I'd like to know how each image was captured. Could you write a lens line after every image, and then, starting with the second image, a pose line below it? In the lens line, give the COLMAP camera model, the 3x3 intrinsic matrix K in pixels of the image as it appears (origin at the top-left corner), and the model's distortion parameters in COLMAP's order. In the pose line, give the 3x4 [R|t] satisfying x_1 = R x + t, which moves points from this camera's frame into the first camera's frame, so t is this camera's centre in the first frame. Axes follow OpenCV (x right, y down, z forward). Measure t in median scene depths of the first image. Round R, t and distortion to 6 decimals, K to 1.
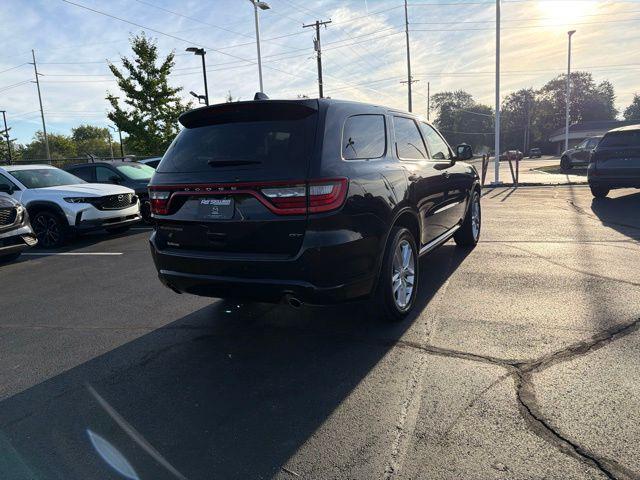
lens RADIAL K [[454.9, 0, 320.0], [0, 454.9, 240.0], [0, 0, 1]] dist [0.025433, -0.031283]
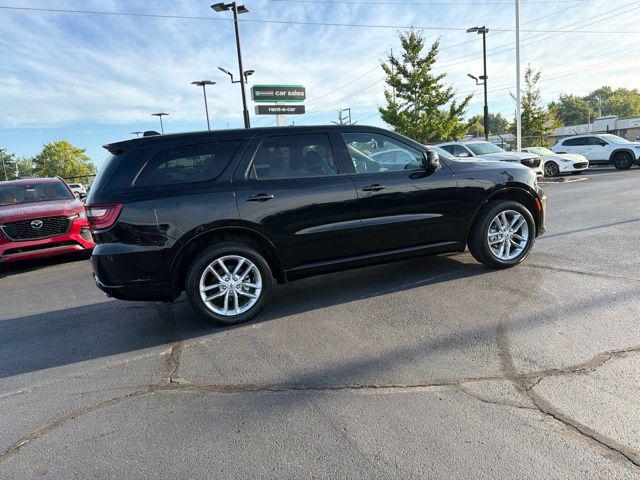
lens RADIAL K [[452.5, 0, 320.0], [0, 452.5, 240.0], [0, 0, 1]] dist [0.039310, -0.047056]
pose [[0.744190, 0.094908, -0.661191, 0.202558], [-0.062642, 0.995408, 0.072377, -0.024682], [0.665024, -0.012444, 0.746718, 0.061732]]
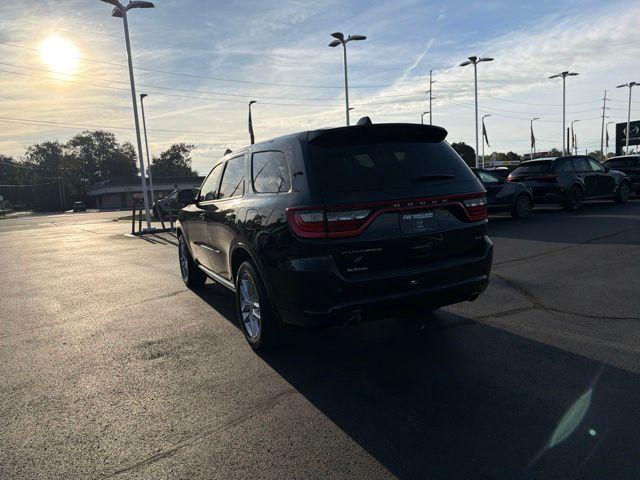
lens RADIAL K [[457.3, 0, 320.0], [0, 457.3, 240.0], [0, 0, 1]] dist [0.023454, -0.029364]
pose [[0.571881, -0.074981, 0.816903, -0.190755], [0.170278, 0.984975, -0.028797, -0.006033], [-0.802469, 0.155569, 0.576056, 0.093508]]
